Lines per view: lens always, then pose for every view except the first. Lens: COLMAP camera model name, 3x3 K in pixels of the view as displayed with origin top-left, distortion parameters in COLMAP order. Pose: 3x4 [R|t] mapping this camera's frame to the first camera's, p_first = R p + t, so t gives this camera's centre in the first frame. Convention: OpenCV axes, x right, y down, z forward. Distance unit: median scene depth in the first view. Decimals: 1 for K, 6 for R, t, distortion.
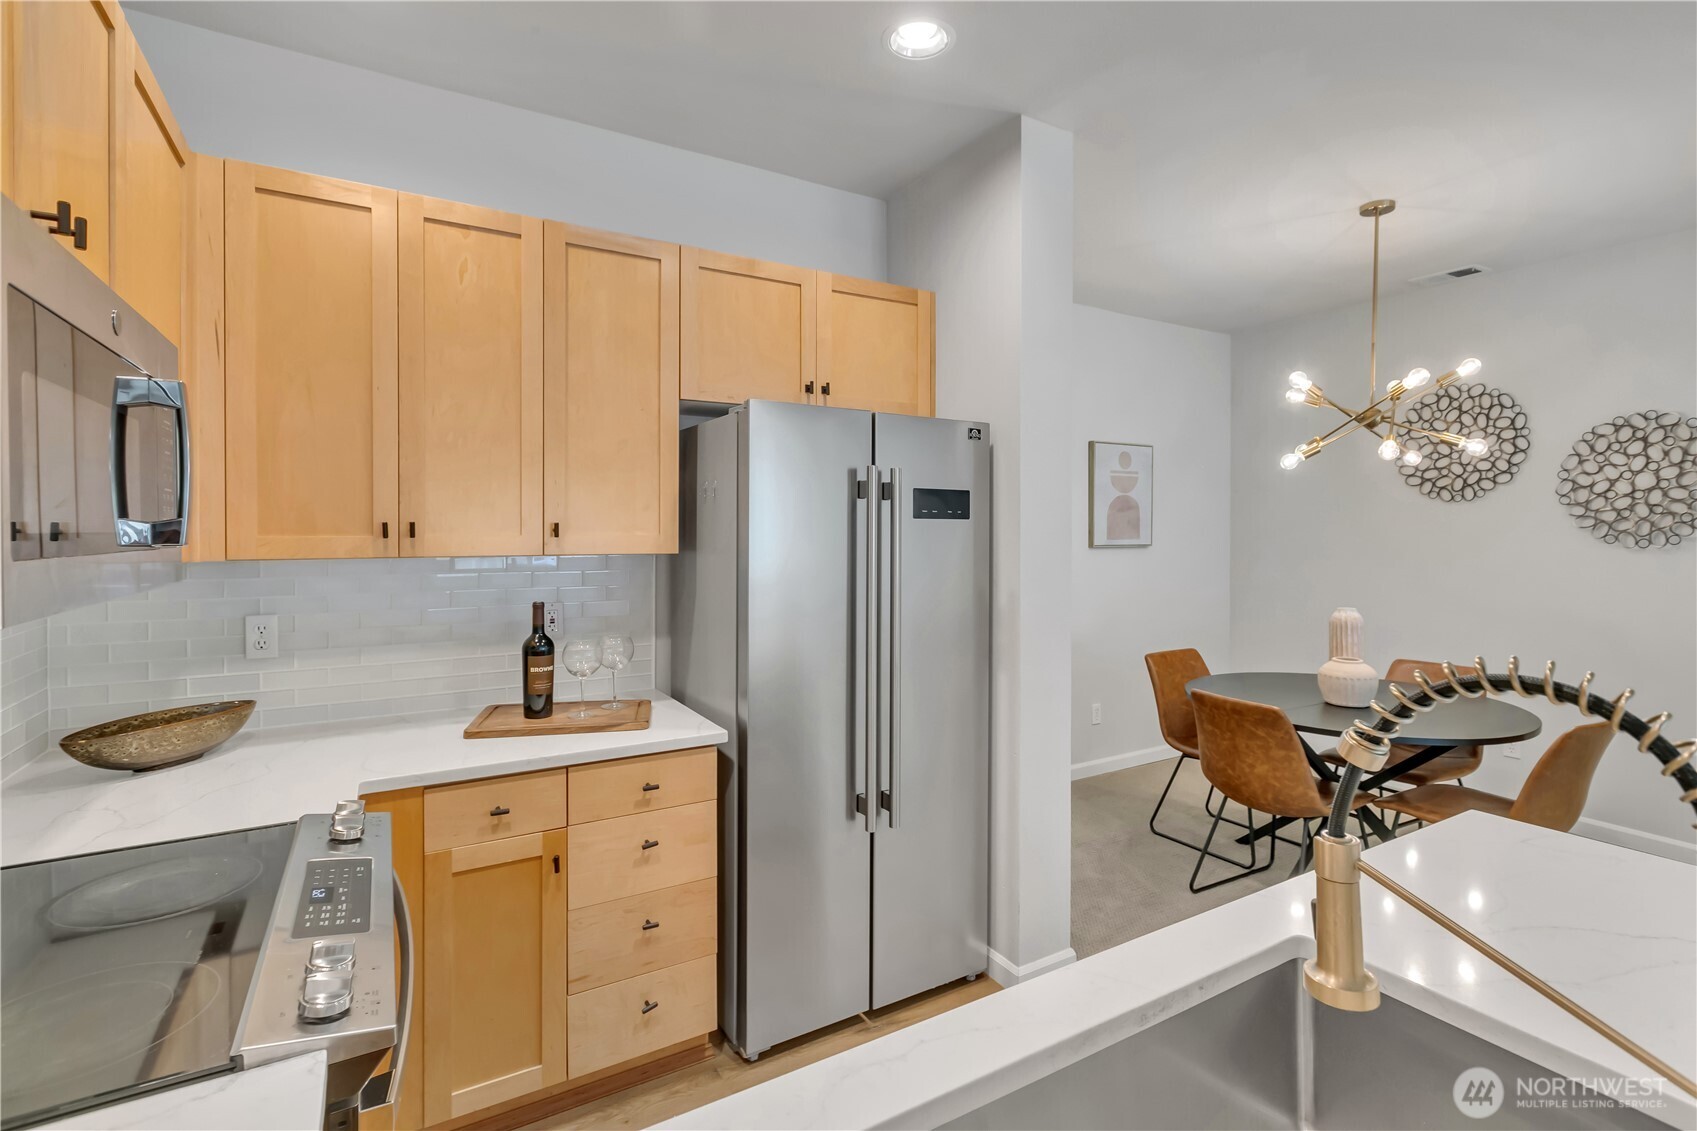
lens RADIAL K [[808.3, 0, 853.4], [0, 808.3, 537.9], [0, 0, 1]] dist [-0.001324, 0.000047]
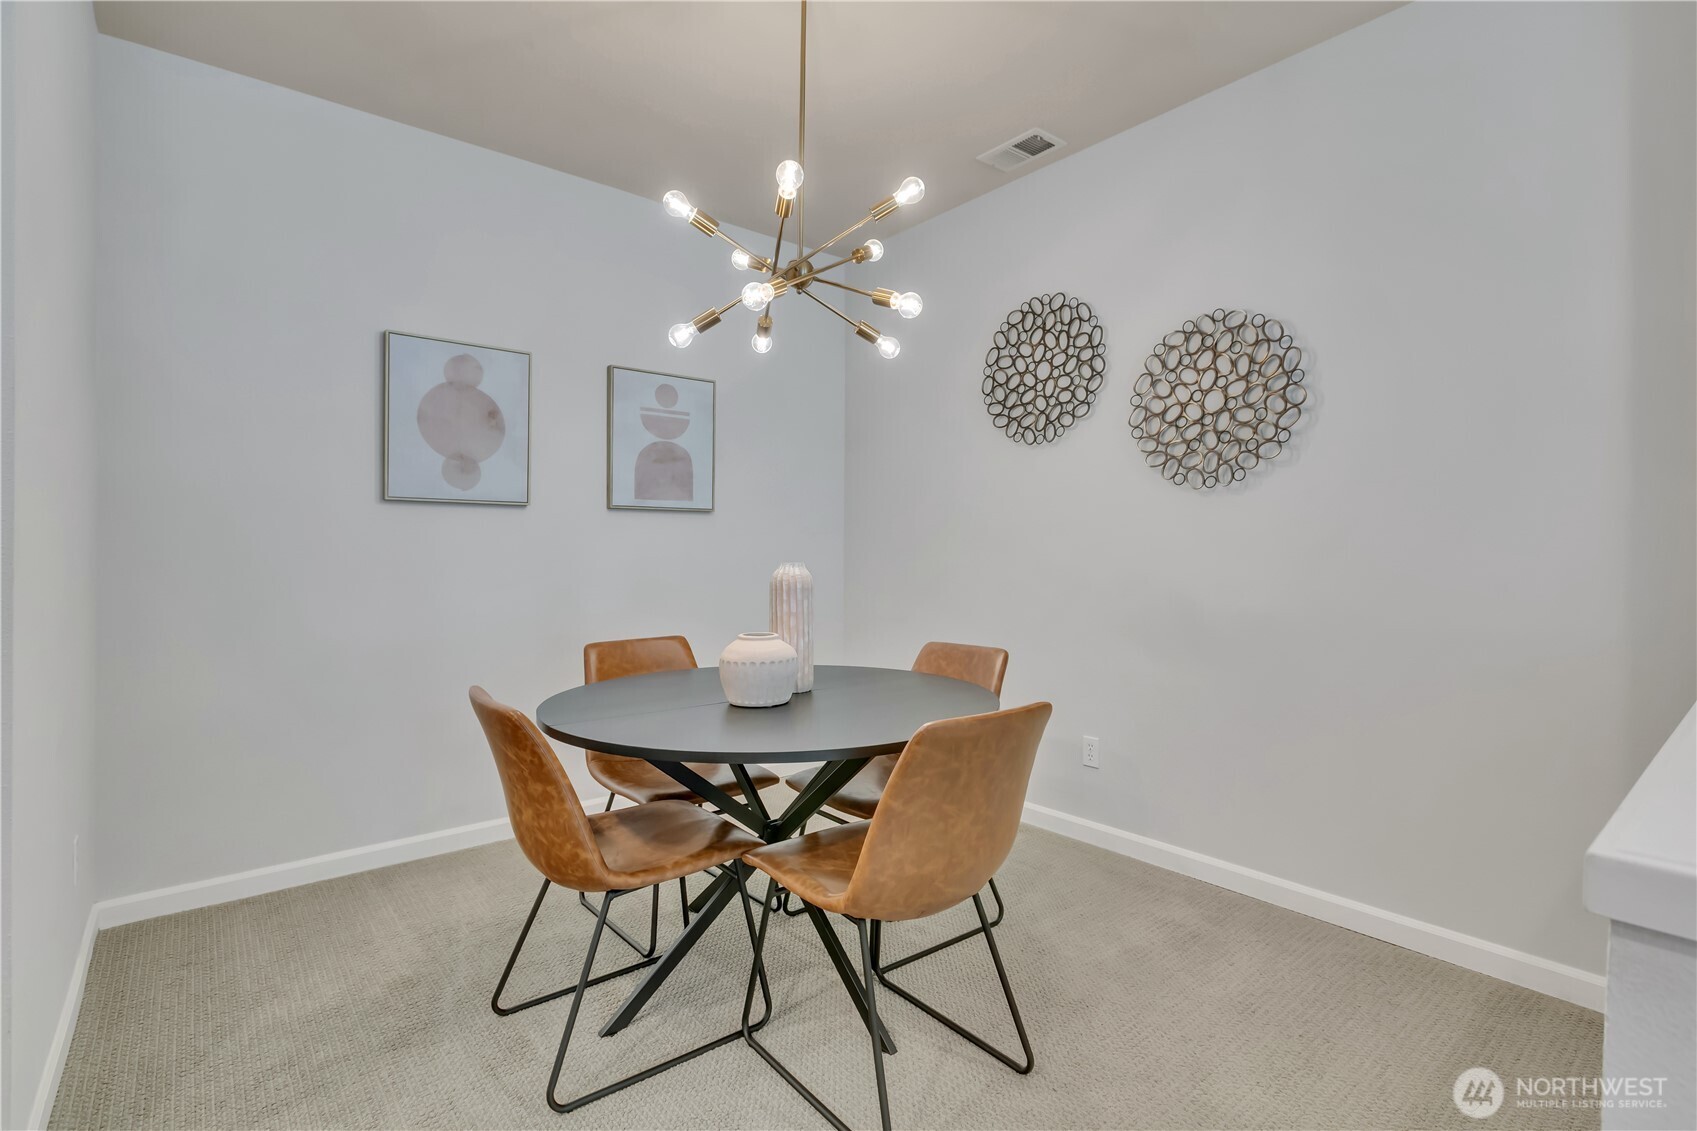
lens RADIAL K [[808.3, 0, 851.9], [0, 808.3, 556.7], [0, 0, 1]] dist [-0.001324, 0.000047]
pose [[0.985364, -0.003710, 0.170426, 0.478087], [0.004412, 0.999983, -0.003742, 0.074642], [-0.170409, 0.004440, 0.985363, 0.280641]]
